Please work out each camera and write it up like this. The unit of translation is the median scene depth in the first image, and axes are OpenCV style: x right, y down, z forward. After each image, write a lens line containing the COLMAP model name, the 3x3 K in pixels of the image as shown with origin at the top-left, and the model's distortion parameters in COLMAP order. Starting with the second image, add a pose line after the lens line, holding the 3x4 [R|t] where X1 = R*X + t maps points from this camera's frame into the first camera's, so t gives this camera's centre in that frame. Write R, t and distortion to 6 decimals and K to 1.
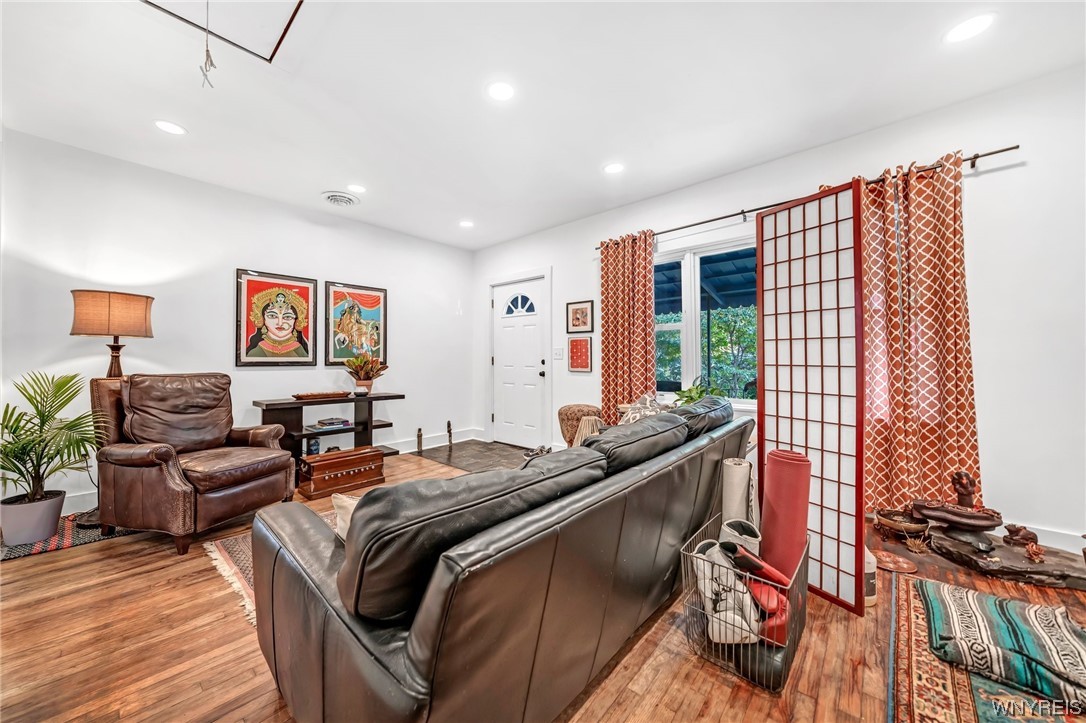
lens RADIAL K [[395.8, 0, 535.9], [0, 395.8, 355.1], [0, 0, 1]] dist [-0.006555, -0.000106]
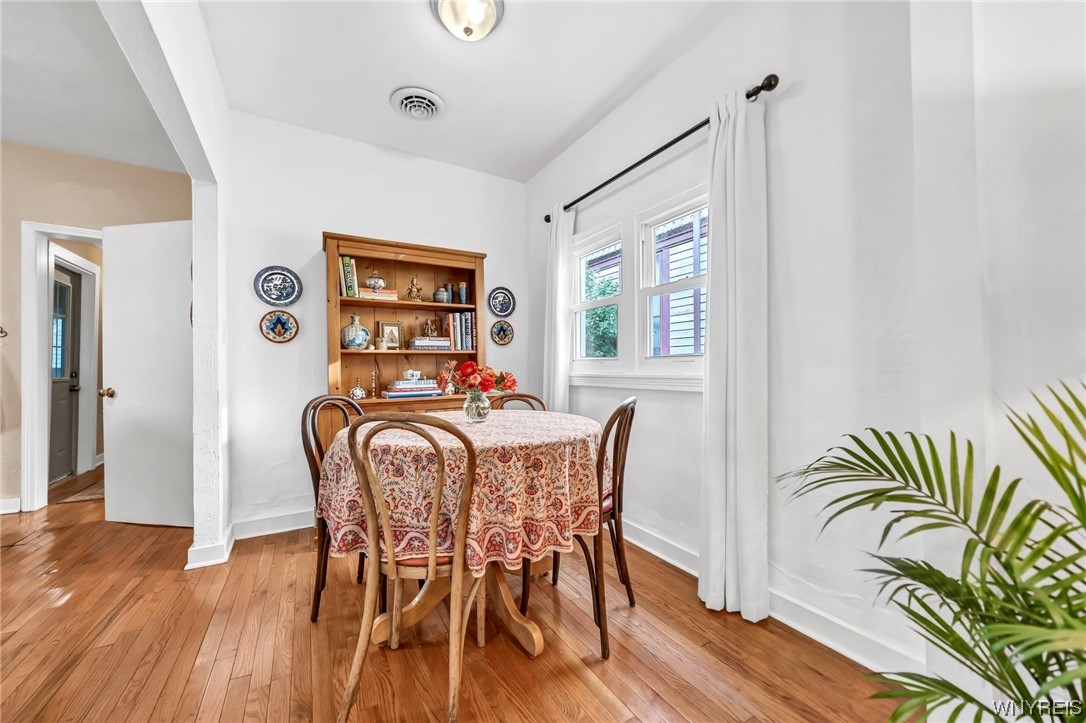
lens RADIAL K [[387.0, 0, 529.4], [0, 387.0, 365.5], [0, 0, 1]] dist [-0.002427, -0.000041]
pose [[-0.307545, -0.002987, -0.951529, -0.545635], [0.019228, 0.999771, -0.009354, 0.013909], [0.951339, -0.021173, -0.307417, 0.436155]]
